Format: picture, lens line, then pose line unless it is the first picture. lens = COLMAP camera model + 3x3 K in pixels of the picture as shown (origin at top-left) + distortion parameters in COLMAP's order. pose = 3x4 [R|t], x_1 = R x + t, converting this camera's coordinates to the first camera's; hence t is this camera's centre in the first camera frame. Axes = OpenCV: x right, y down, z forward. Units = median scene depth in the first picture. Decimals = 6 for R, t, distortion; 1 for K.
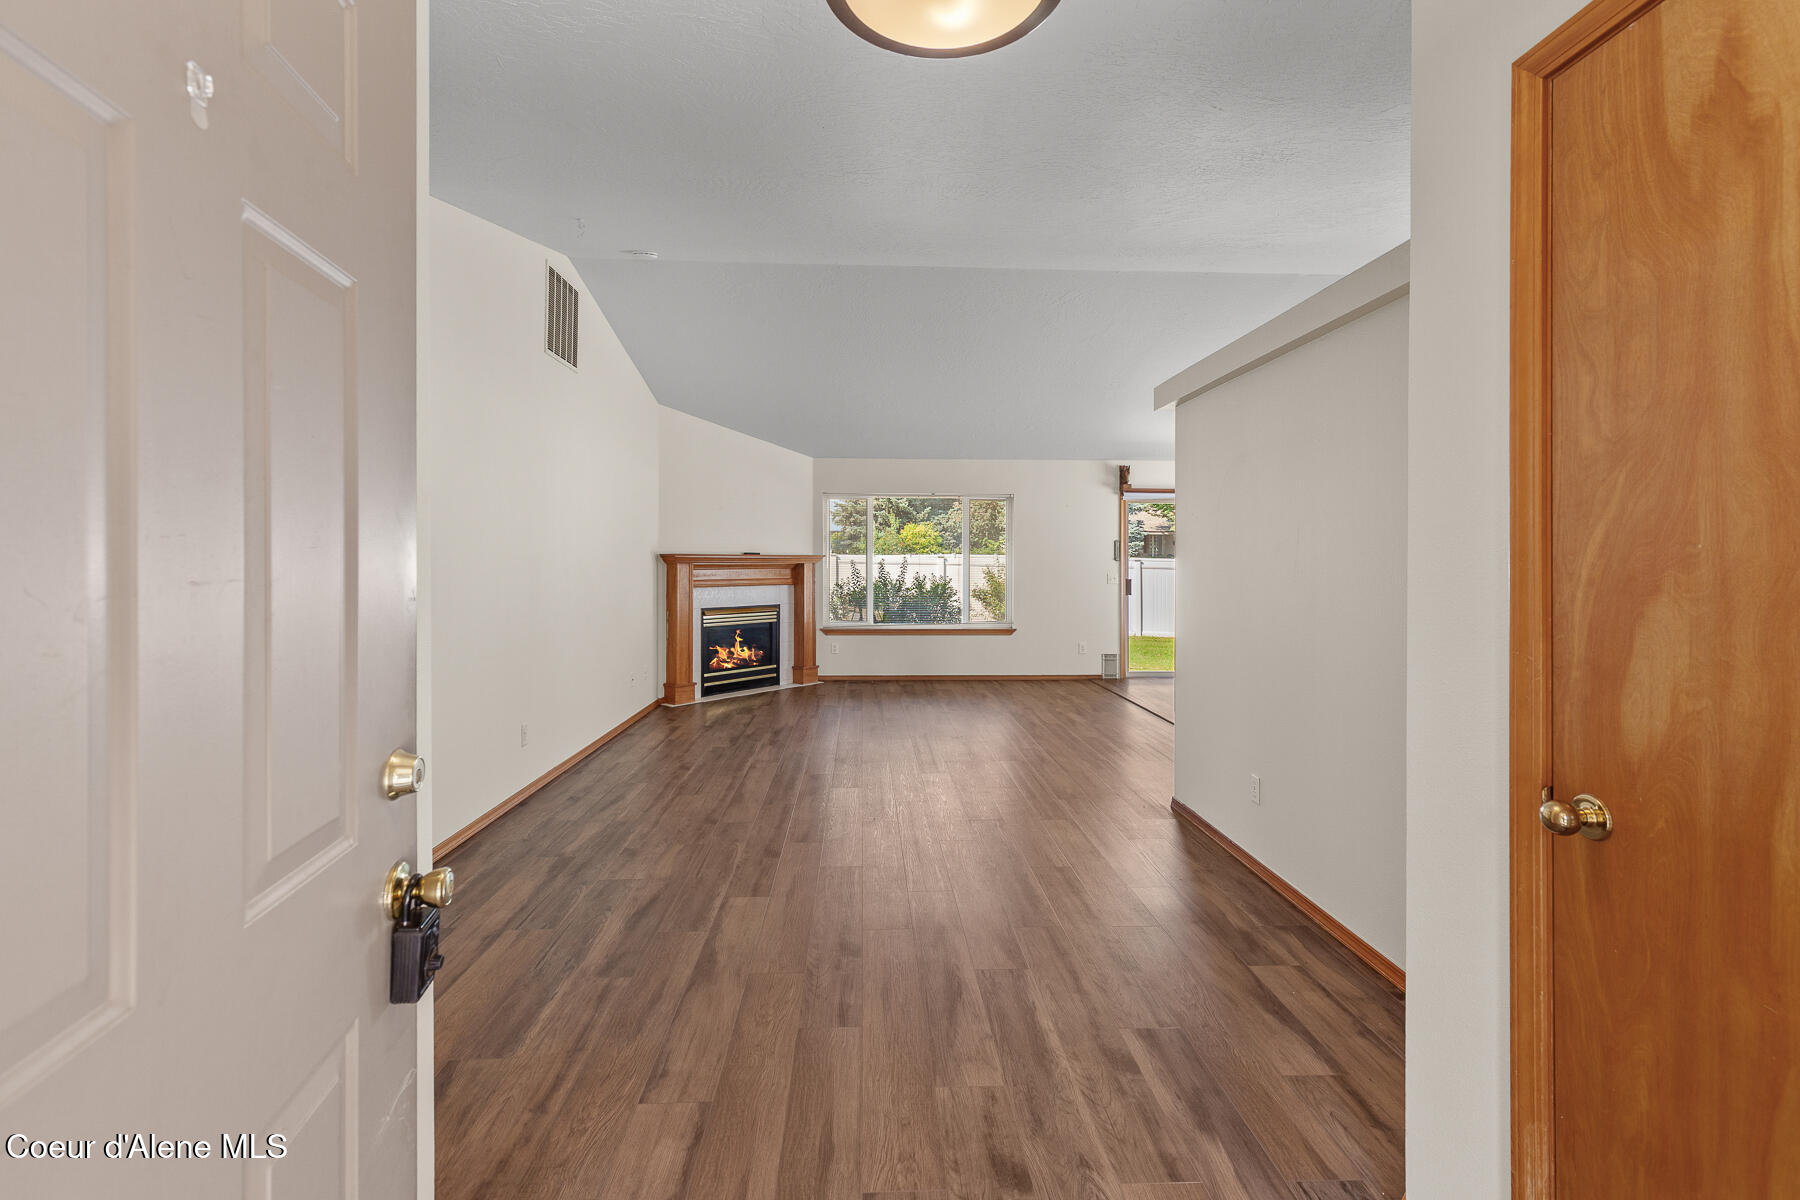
lens RADIAL K [[811.2, 0, 921.9], [0, 811.2, 557.3], [0, 0, 1]] dist [0.009568, -0.002550]
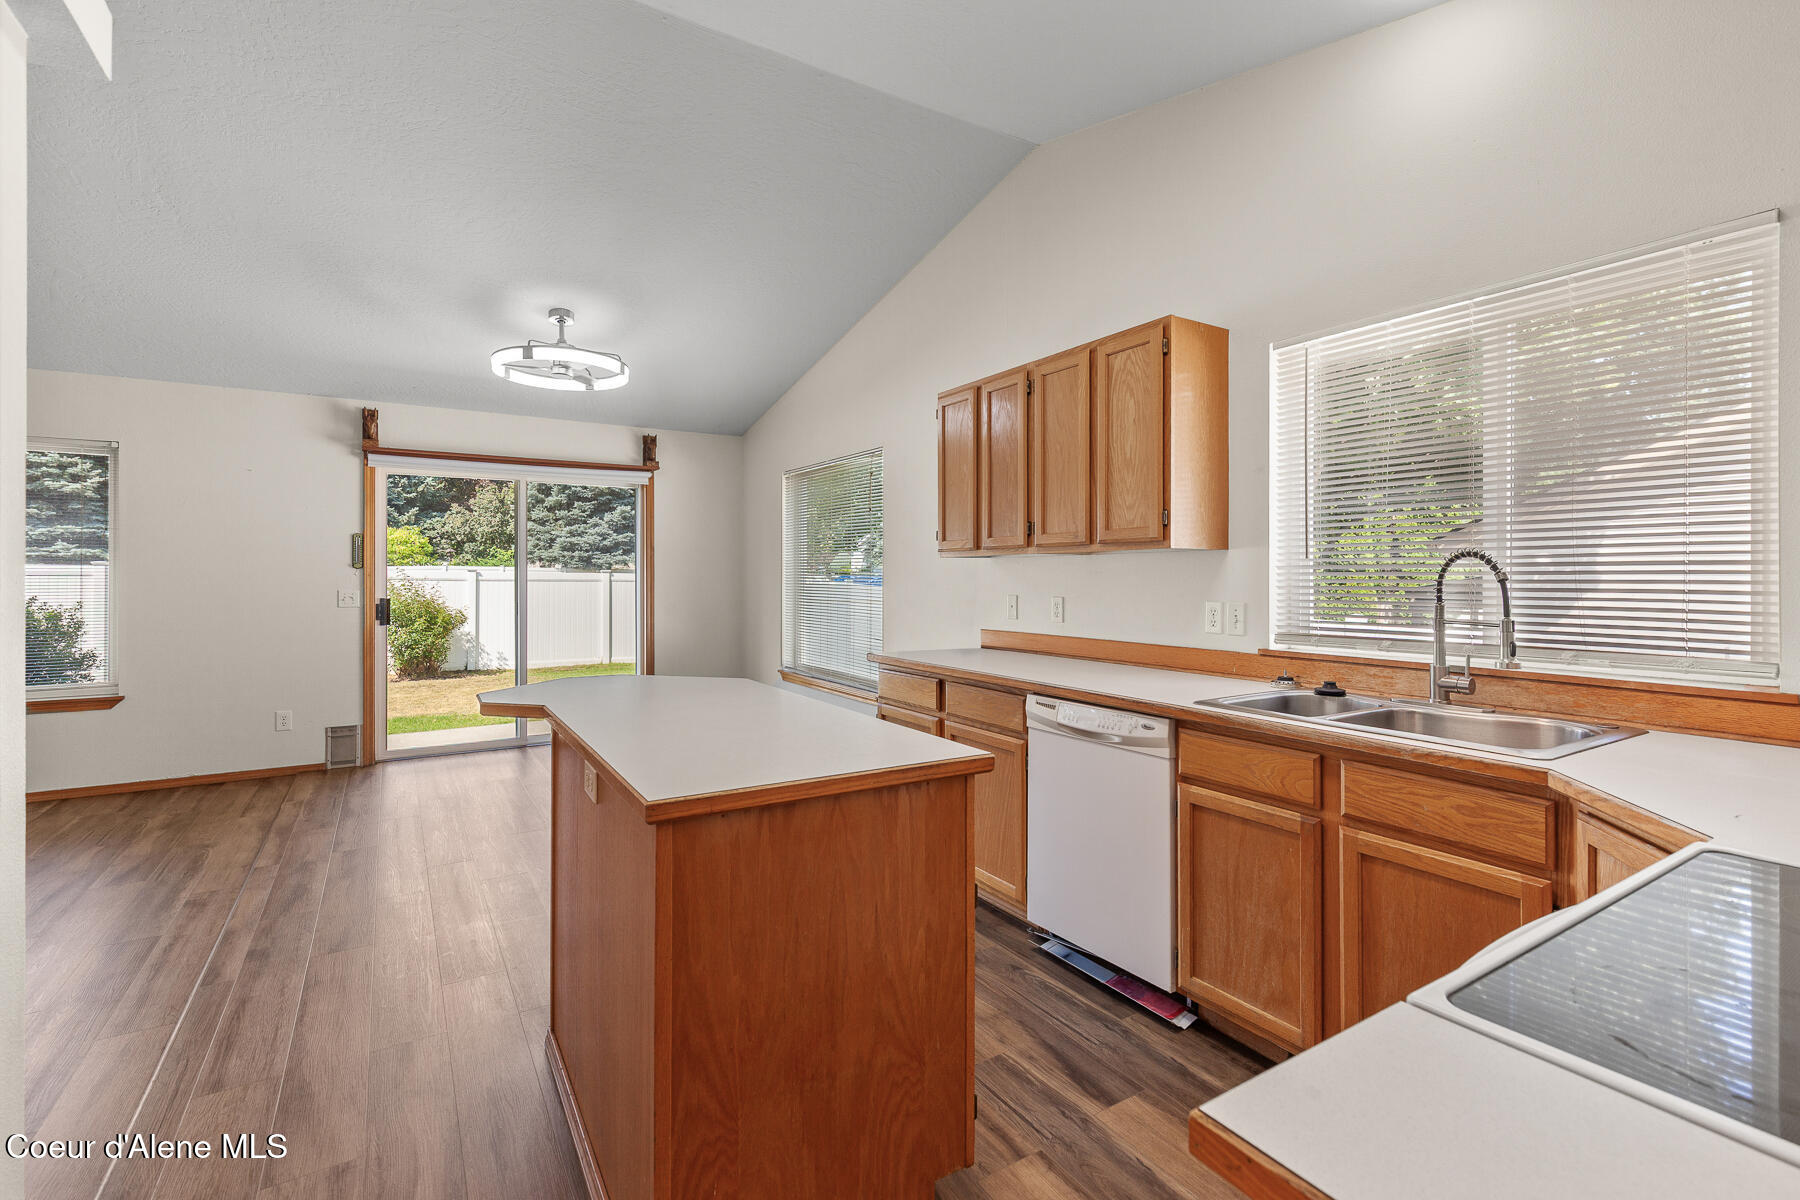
lens RADIAL K [[811.2, 0, 902.3], [0, 811.2, 574.1], [0, 0, 1]] dist [0.009568, -0.002550]
pose [[0.879975, -0.003360, 0.475009, 0.324370], [0.001082, 0.999987, 0.005069, 0.006298], [-0.475019, -0.003947, 0.879967, 0.300037]]
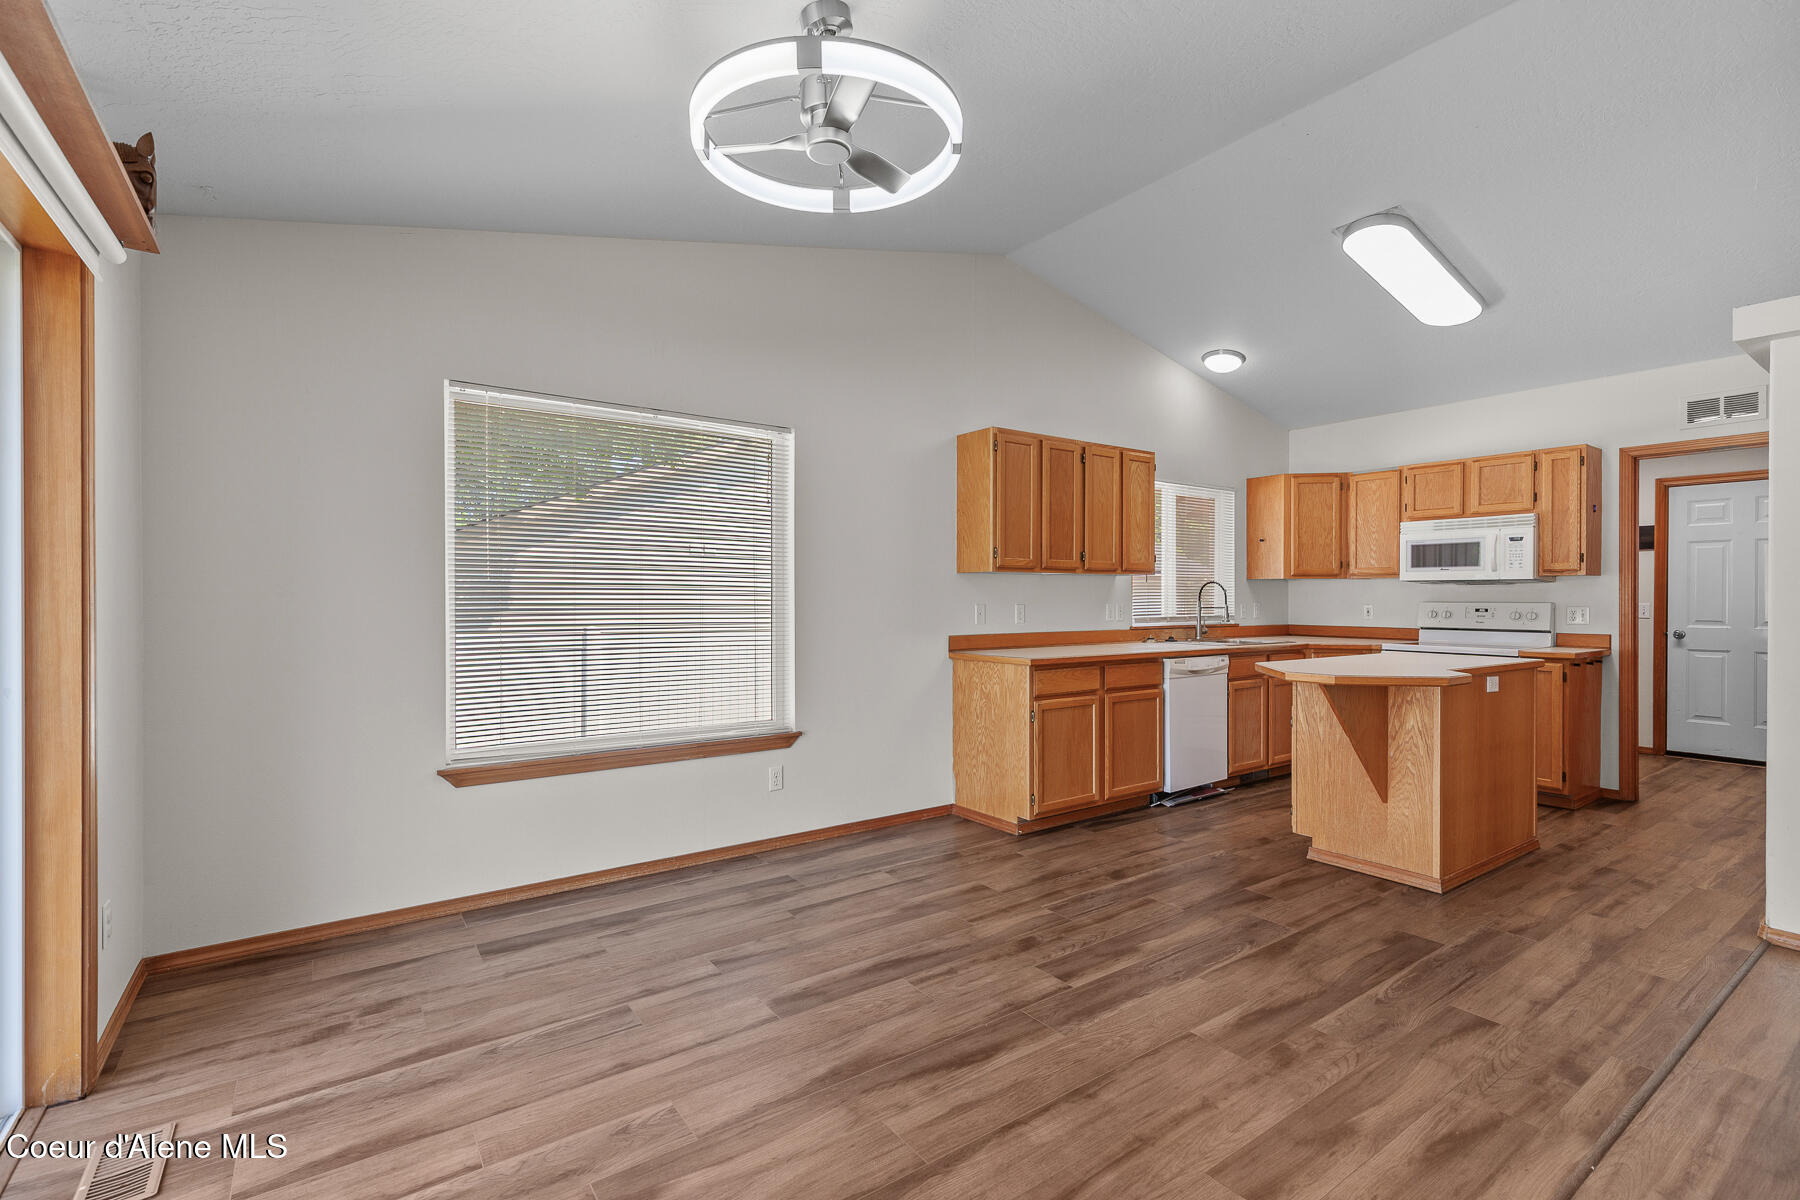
lens RADIAL K [[811.2, 0, 908.4], [0, 811.2, 603.7], [0, 0, 1]] dist [0.009568, -0.002550]
pose [[-0.528446, -0.007793, 0.848931, 0.154564], [-0.005671, 0.999968, 0.005649, 0.016414], [-0.848948, -0.001829, -0.528474, 0.988357]]
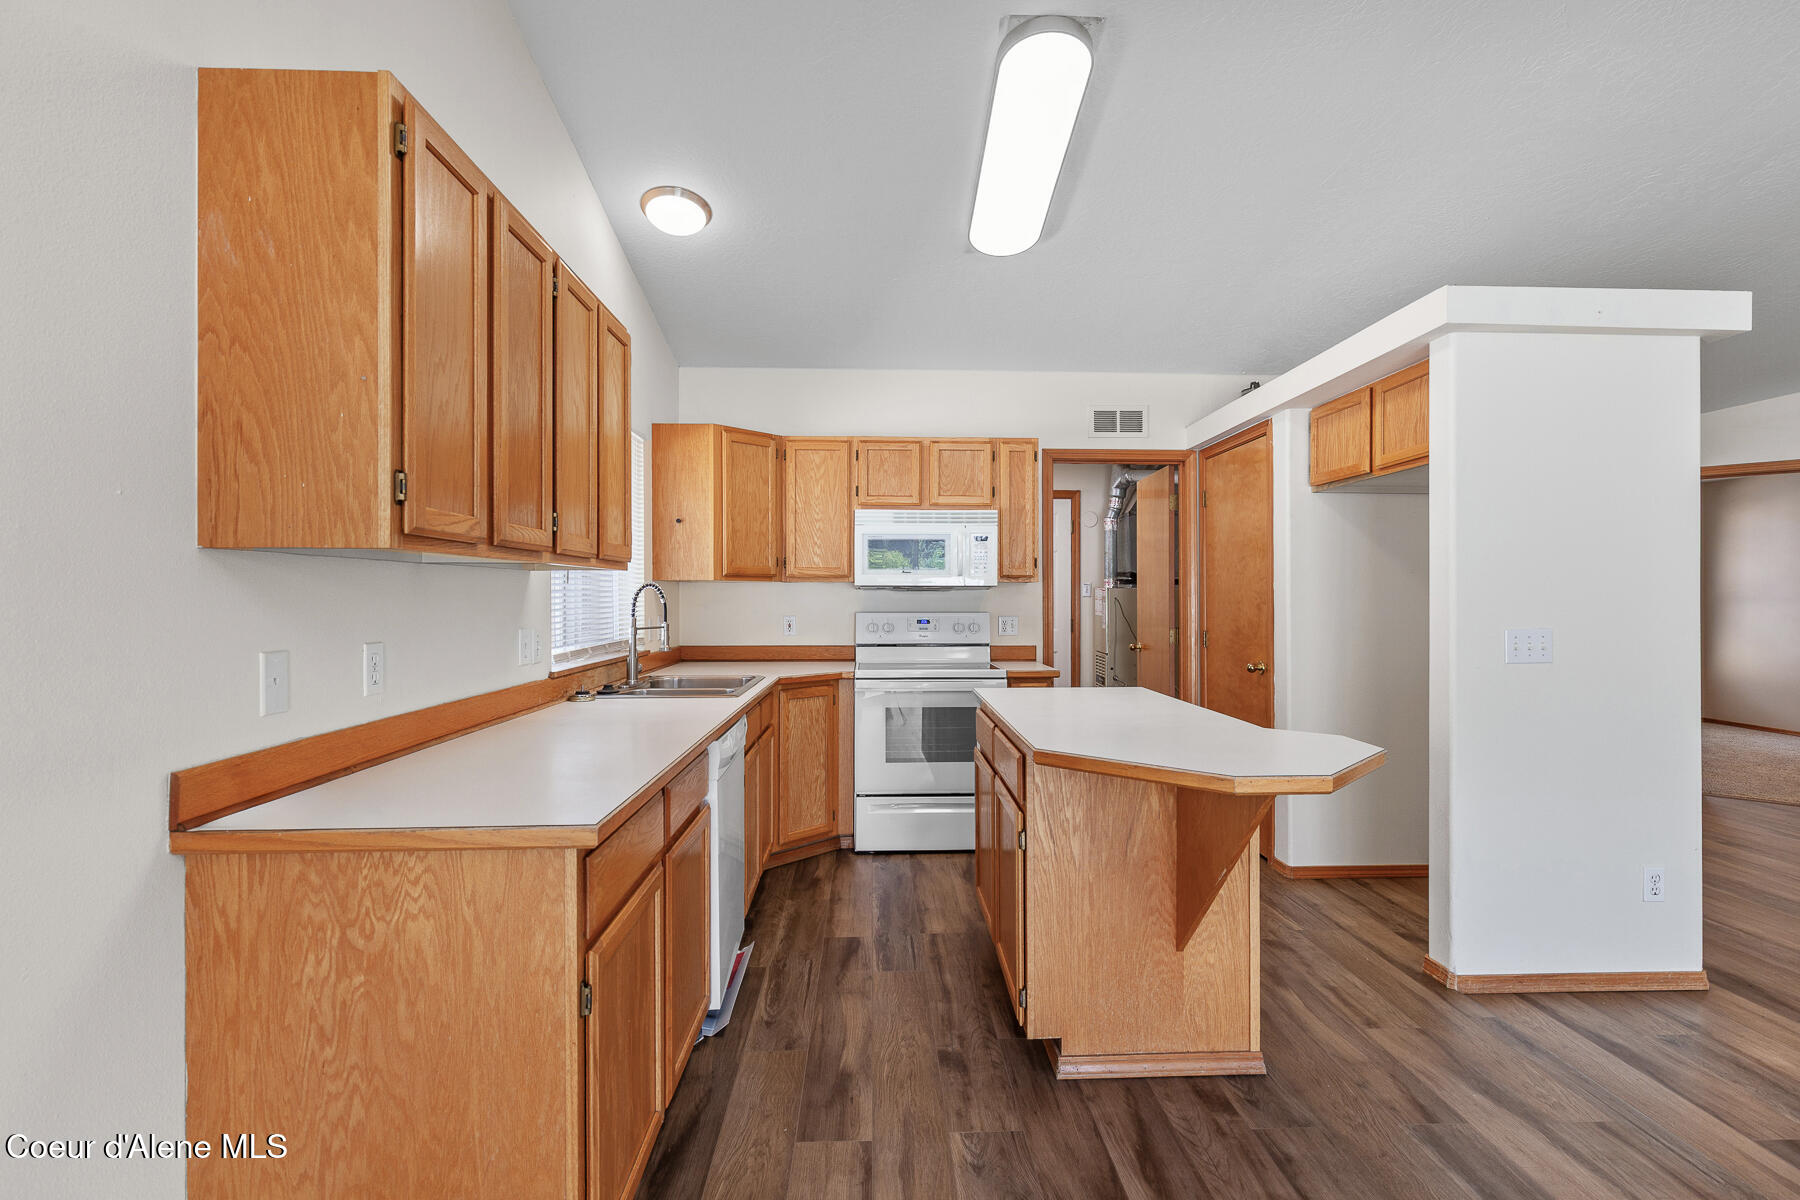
lens RADIAL K [[859.8, 0, 902.7], [0, 859.8, 594.9], [0, 0, 1]] dist [0.000538, -0.000821]
pose [[-0.999596, -0.000451, 0.028435, 0.450275], [-0.000648, 0.999976, -0.006907, 0.009125], [-0.028431, -0.006923, -0.999572, 0.839104]]
